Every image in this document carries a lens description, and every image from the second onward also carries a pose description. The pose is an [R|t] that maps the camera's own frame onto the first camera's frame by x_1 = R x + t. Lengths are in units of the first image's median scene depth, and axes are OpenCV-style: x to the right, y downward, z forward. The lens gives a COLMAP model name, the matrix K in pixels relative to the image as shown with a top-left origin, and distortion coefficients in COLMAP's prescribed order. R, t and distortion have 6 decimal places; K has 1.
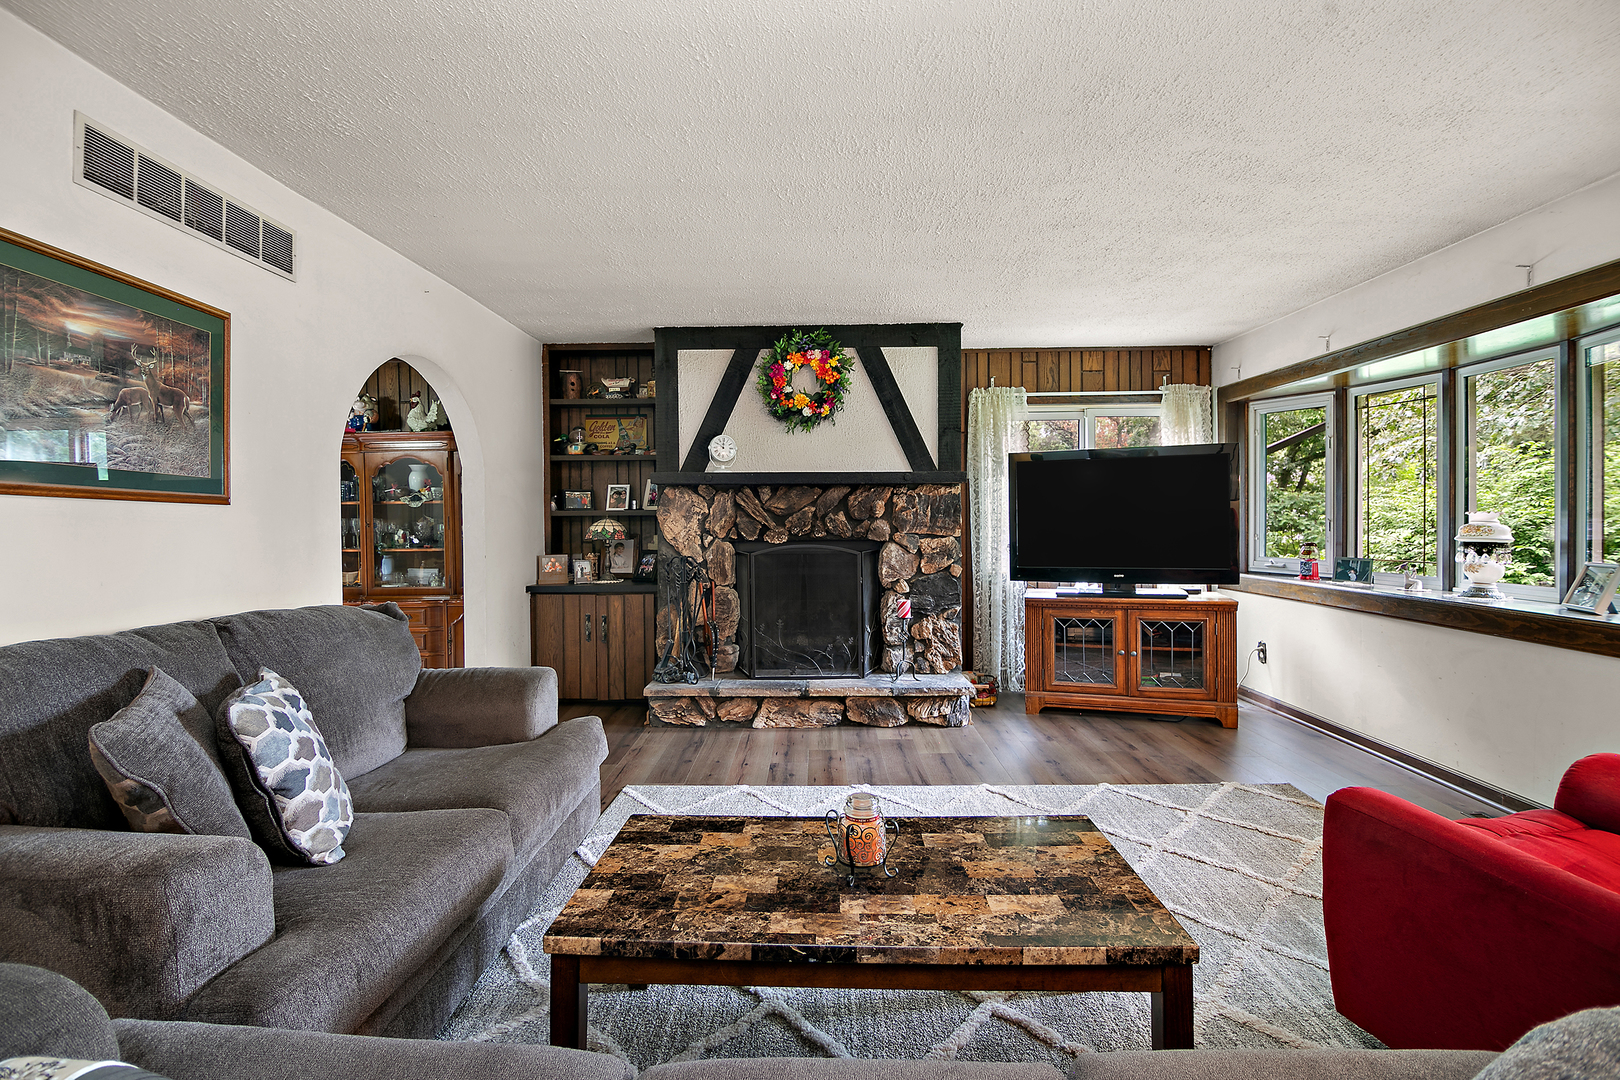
lens RADIAL K [[754.7, 0, 810.0], [0, 754.7, 540.0], [0, 0, 1]] dist [-0.001368, -0.000129]
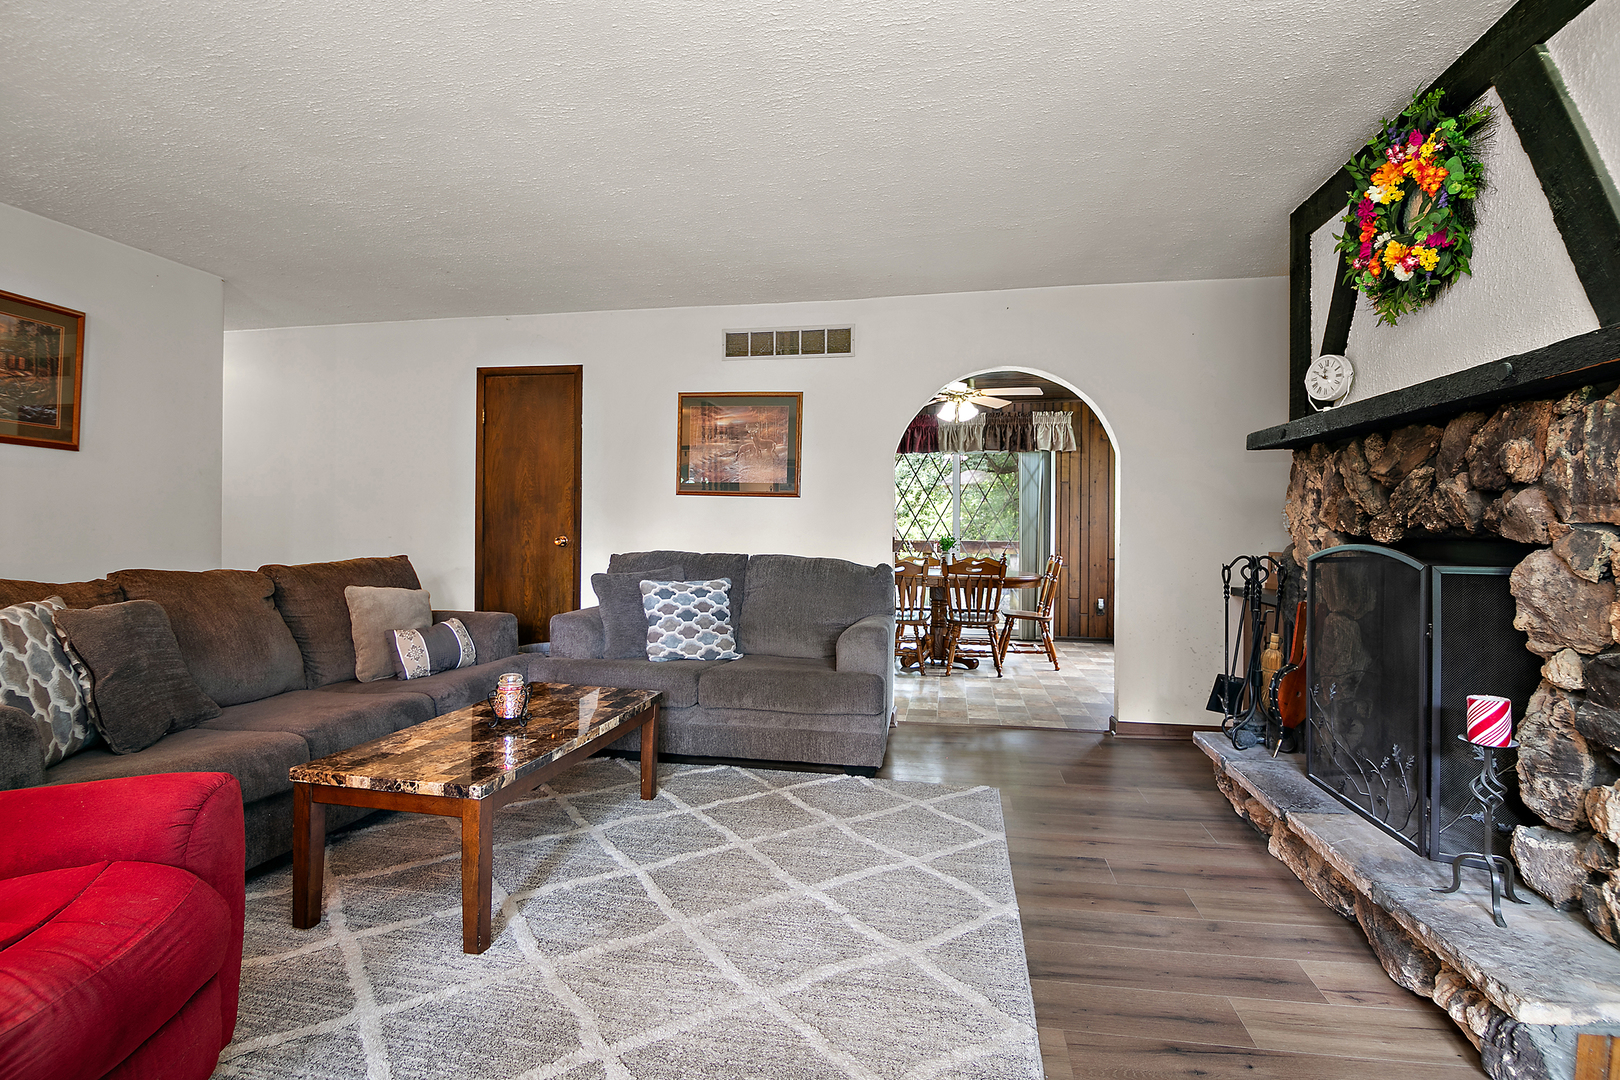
lens RADIAL K [[754.7, 0, 810.0], [0, 754.7, 540.0], [0, 0, 1]] dist [-0.001368, -0.000129]
pose [[-0.166606, 0.027895, -0.985629, 1.178504], [-0.029490, 0.999012, 0.033258, -0.005997], [0.985582, 0.034607, -0.165619, 1.527973]]
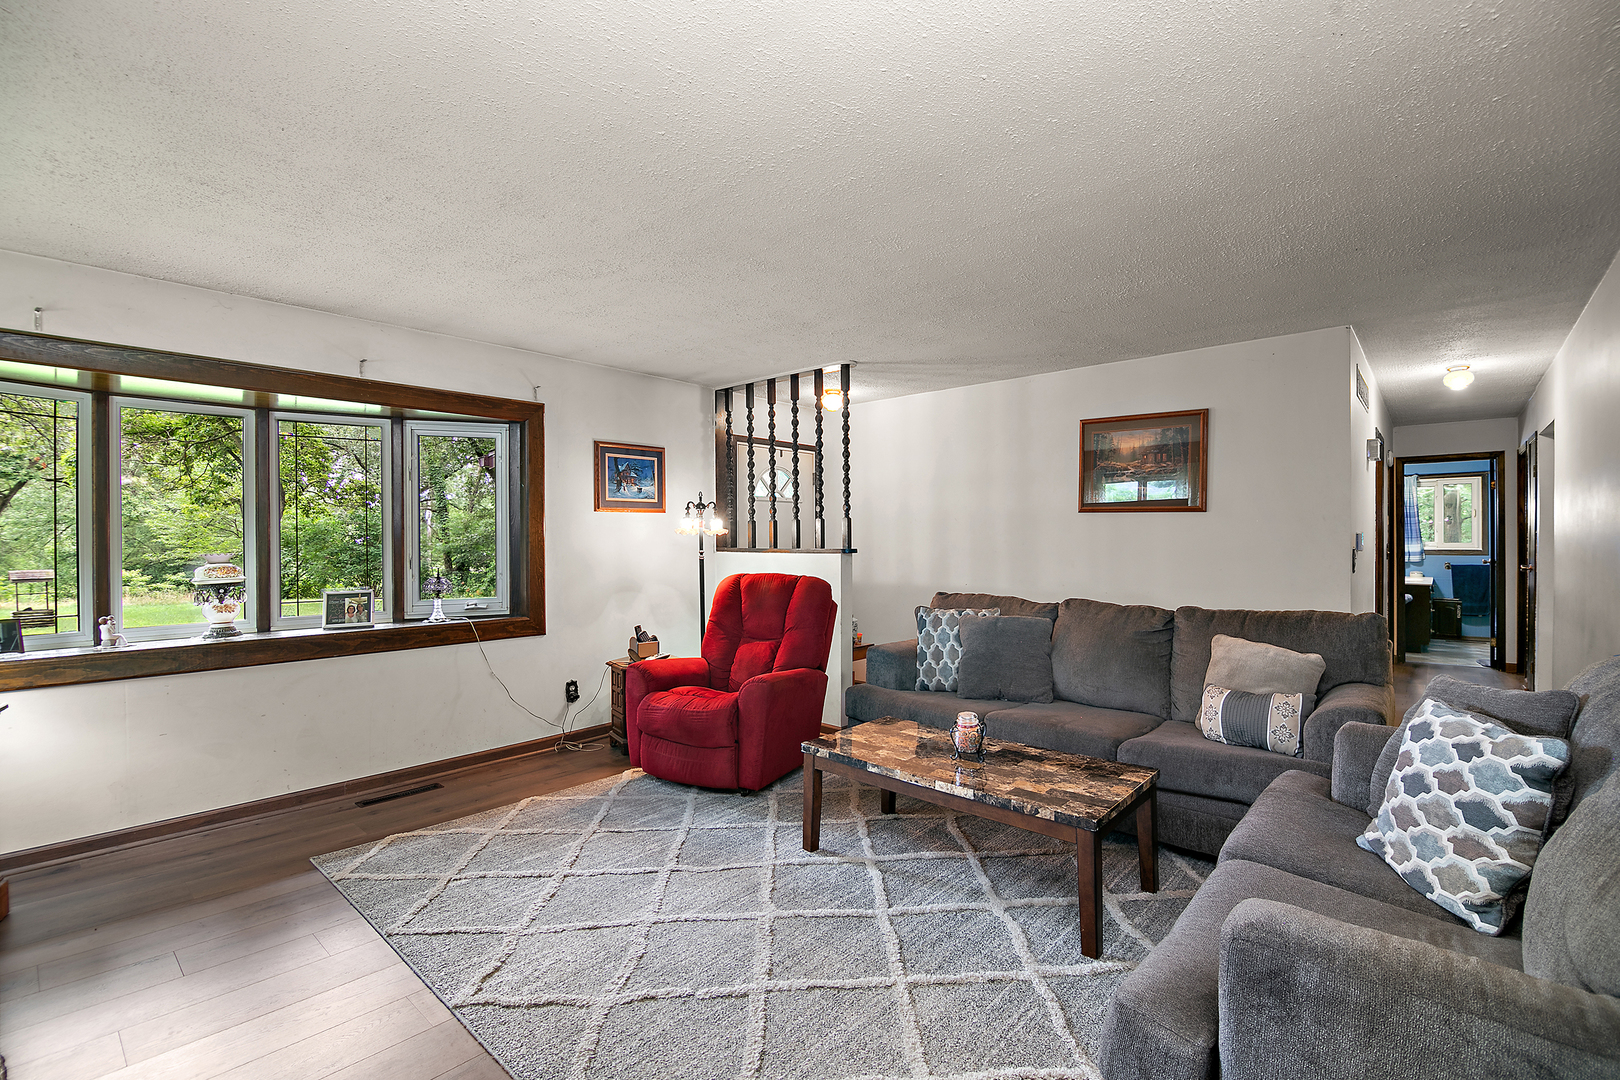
lens RADIAL K [[728.4, 0, 804.2], [0, 728.4, 543.0], [0, 0, 1]] dist [0.000128, -0.000075]
pose [[-0.763432, 0.010032, 0.645810, -0.599103], [0.028349, 0.999436, 0.017987, -0.075876], [-0.645266, 0.032040, -0.763286, 2.060710]]
